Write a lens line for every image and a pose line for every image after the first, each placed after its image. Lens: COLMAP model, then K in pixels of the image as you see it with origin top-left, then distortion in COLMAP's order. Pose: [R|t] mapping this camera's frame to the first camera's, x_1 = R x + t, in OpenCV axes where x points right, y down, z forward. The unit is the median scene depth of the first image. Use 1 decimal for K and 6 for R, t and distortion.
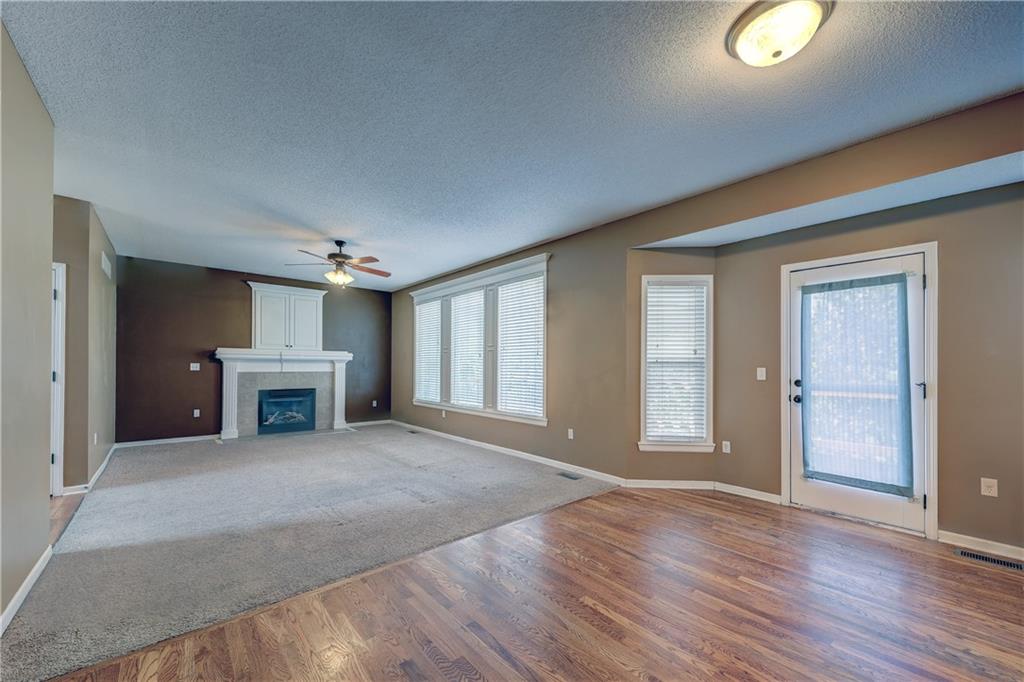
lens RADIAL K [[430.6, 0, 512.3], [0, 430.6, 363.0], [0, 0, 1]] dist [-0.000142, 0.000154]
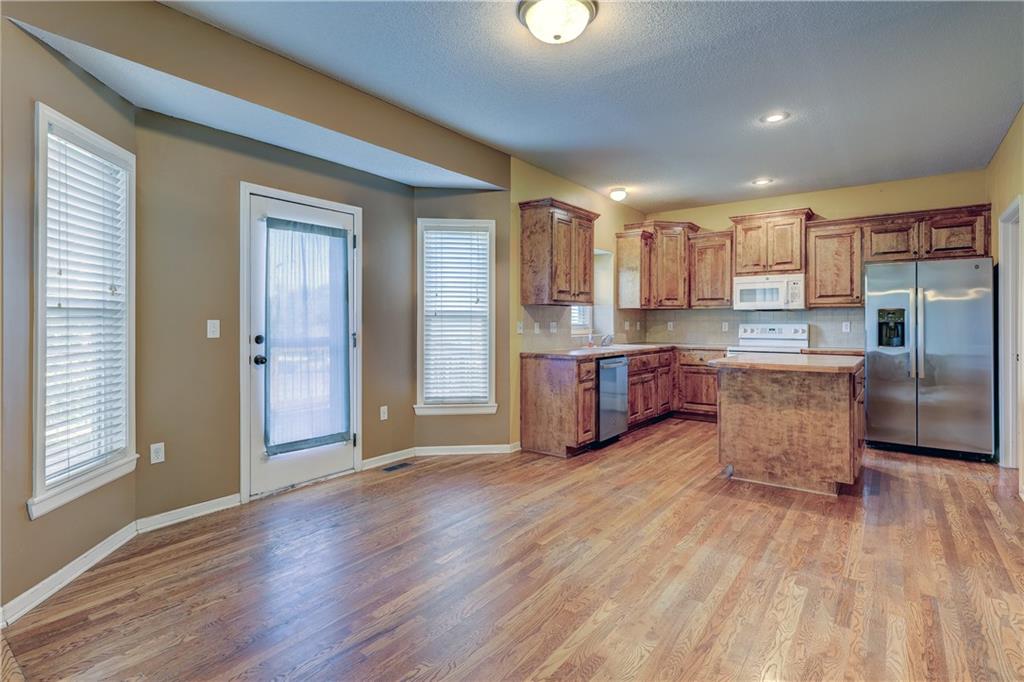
lens RADIAL K [[513.3, 0, 514.1], [0, 513.3, 321.0], [0, 0, 1]] dist [0.001056, -0.000137]
pose [[-0.249816, -0.004698, 0.968282, -0.208620], [-0.006389, 0.999974, 0.003204, 0.004335], [-0.968272, -0.005386, -0.249840, 0.462049]]
